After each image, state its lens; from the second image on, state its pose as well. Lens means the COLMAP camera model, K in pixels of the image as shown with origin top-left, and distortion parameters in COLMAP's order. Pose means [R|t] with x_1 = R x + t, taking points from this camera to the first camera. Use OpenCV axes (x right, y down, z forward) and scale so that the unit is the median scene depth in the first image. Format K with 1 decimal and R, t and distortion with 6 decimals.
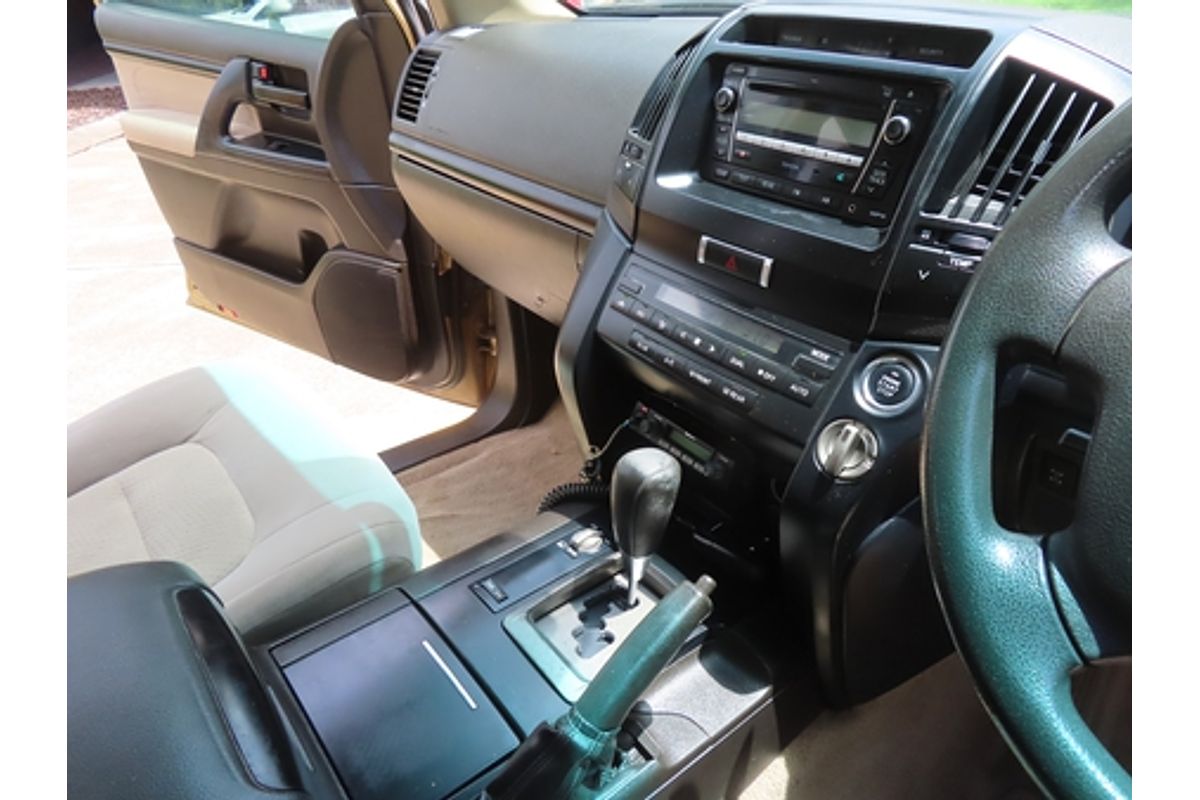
lens RADIAL K [[732.5, 0, 627.8], [0, 732.5, 402.0], [0, 0, 1]] dist [-0.004045, -0.000582]
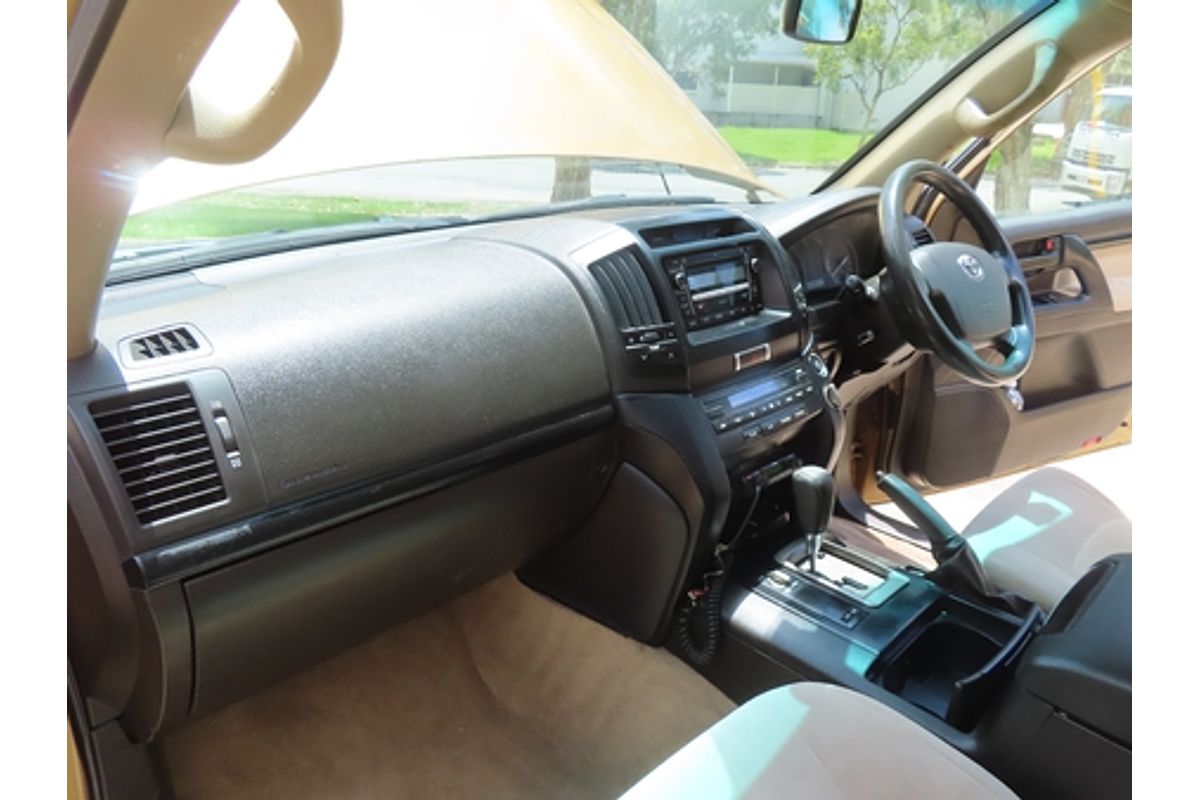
lens RADIAL K [[687.6, 0, 600.0], [0, 687.6, 400.0], [0, 0, 1]] dist [0.001115, -0.000011]
pose [[-0.021644, -0.354524, 0.934796, -1.366997], [0.534116, 0.786298, 0.310573, -0.796677], [-0.845134, 0.506012, 0.172338, 1.080296]]
